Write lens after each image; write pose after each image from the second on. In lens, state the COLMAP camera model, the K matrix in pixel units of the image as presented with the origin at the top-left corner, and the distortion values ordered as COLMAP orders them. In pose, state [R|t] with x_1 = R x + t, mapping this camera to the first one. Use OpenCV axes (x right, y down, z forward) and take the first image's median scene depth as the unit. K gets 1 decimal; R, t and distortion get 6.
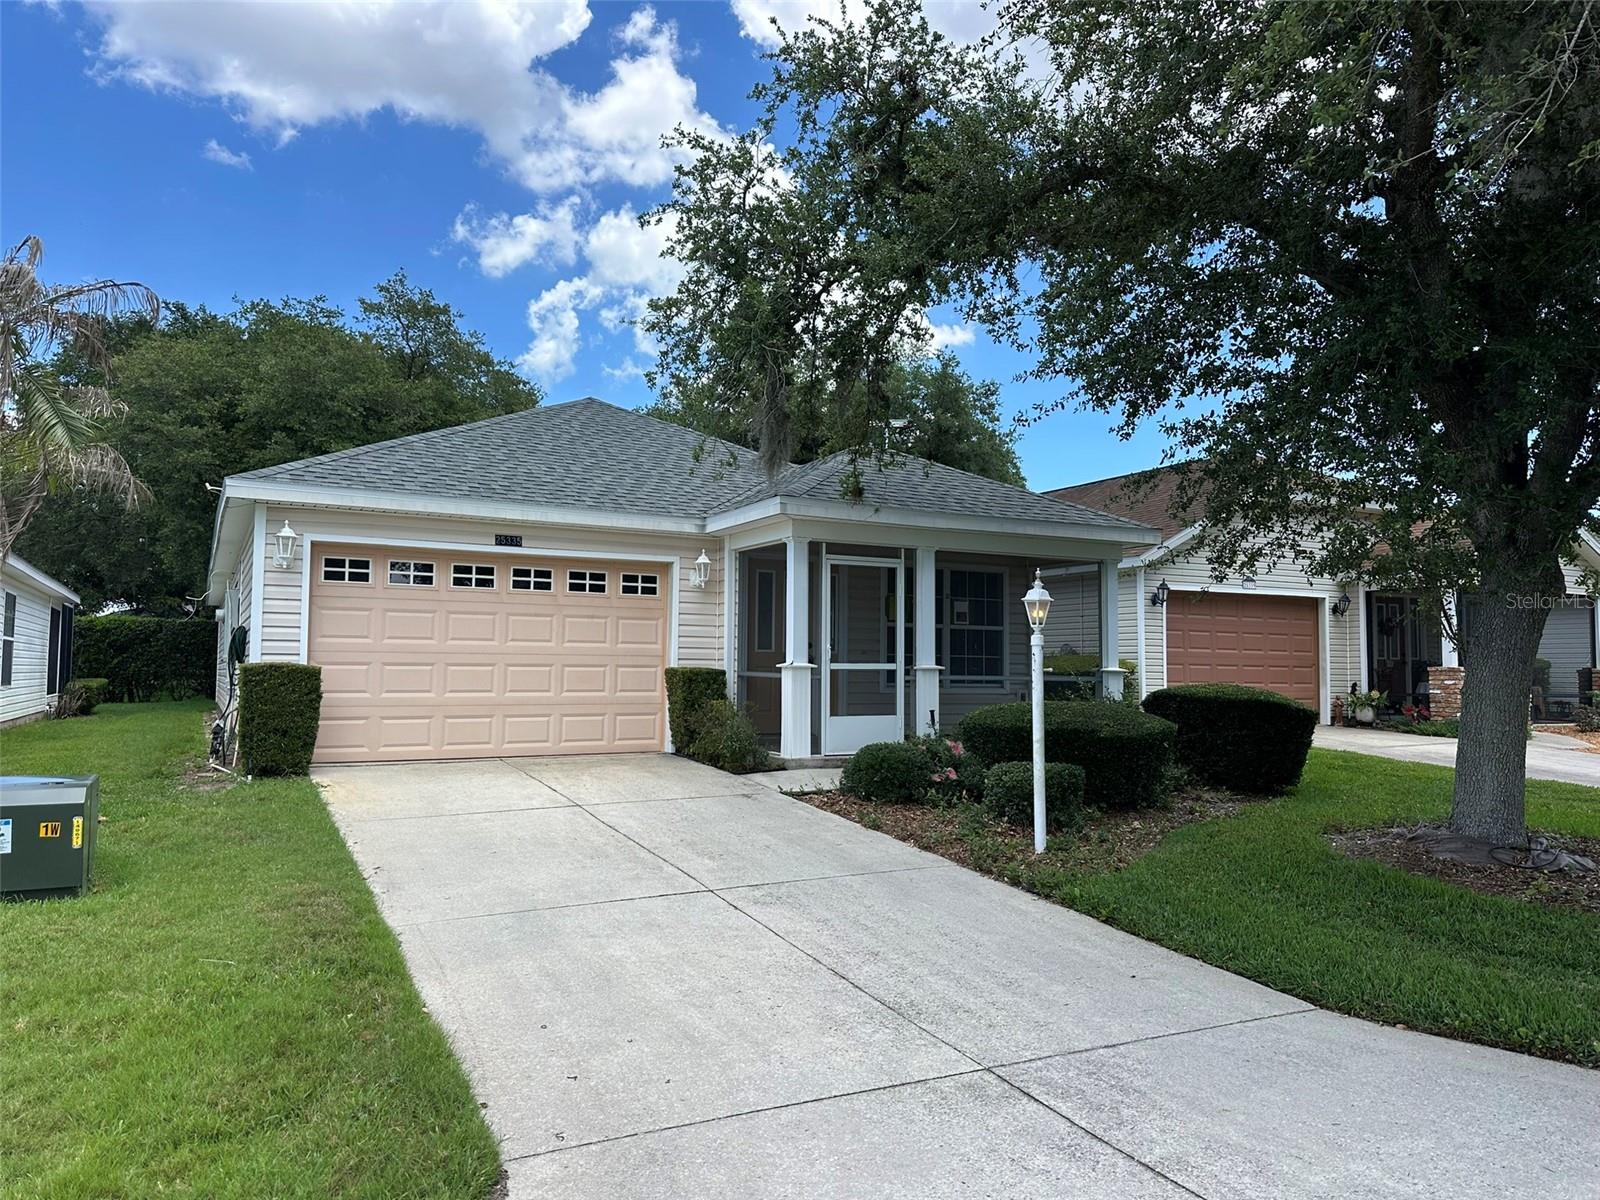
lens RADIAL K [[1104.0, 0, 806.1], [0, 1104.0, 579.1], [0, 0, 1]] dist [0.050253, -0.055355]
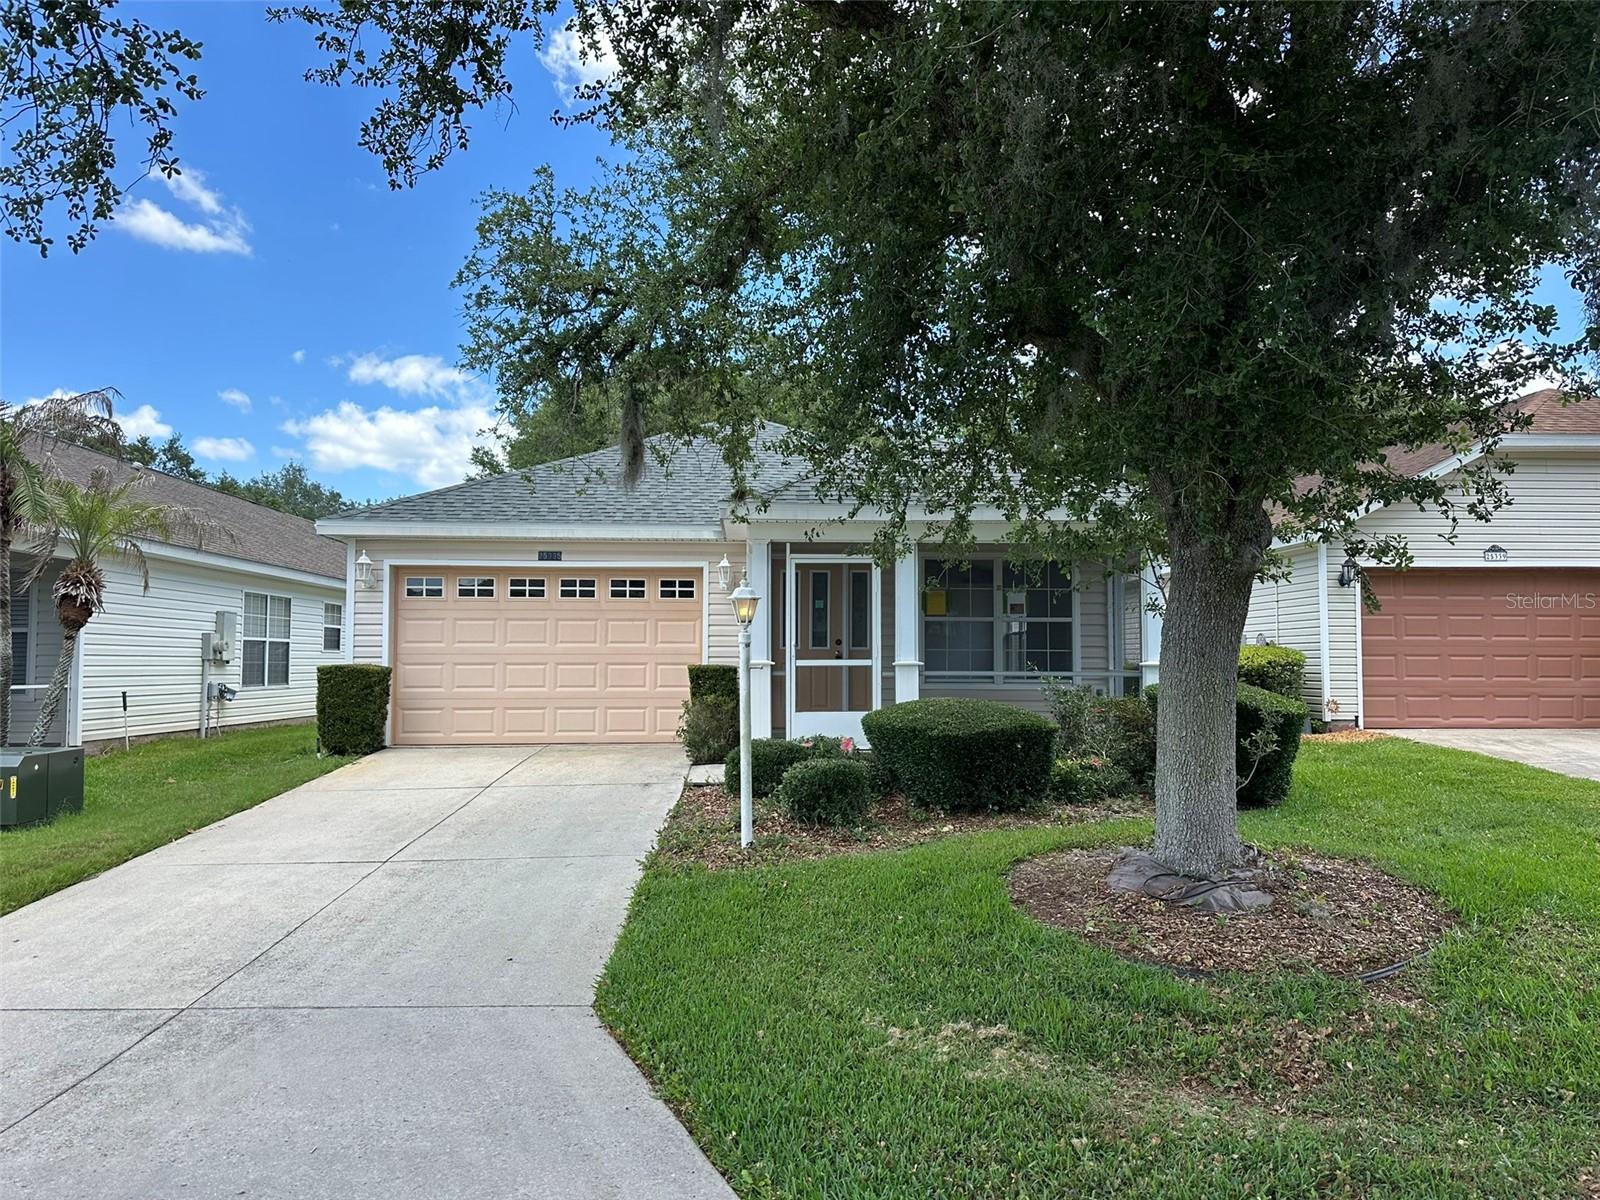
lens RADIAL K [[1104.0, 0, 806.1], [0, 1104.0, 579.1], [0, 0, 1]] dist [0.050253, -0.055355]
pose [[0.899971, -0.041218, -0.433997, 0.468865], [0.043595, 0.999039, -0.004480, 0.006090], [0.433765, -0.014888, 0.900903, 0.081015]]
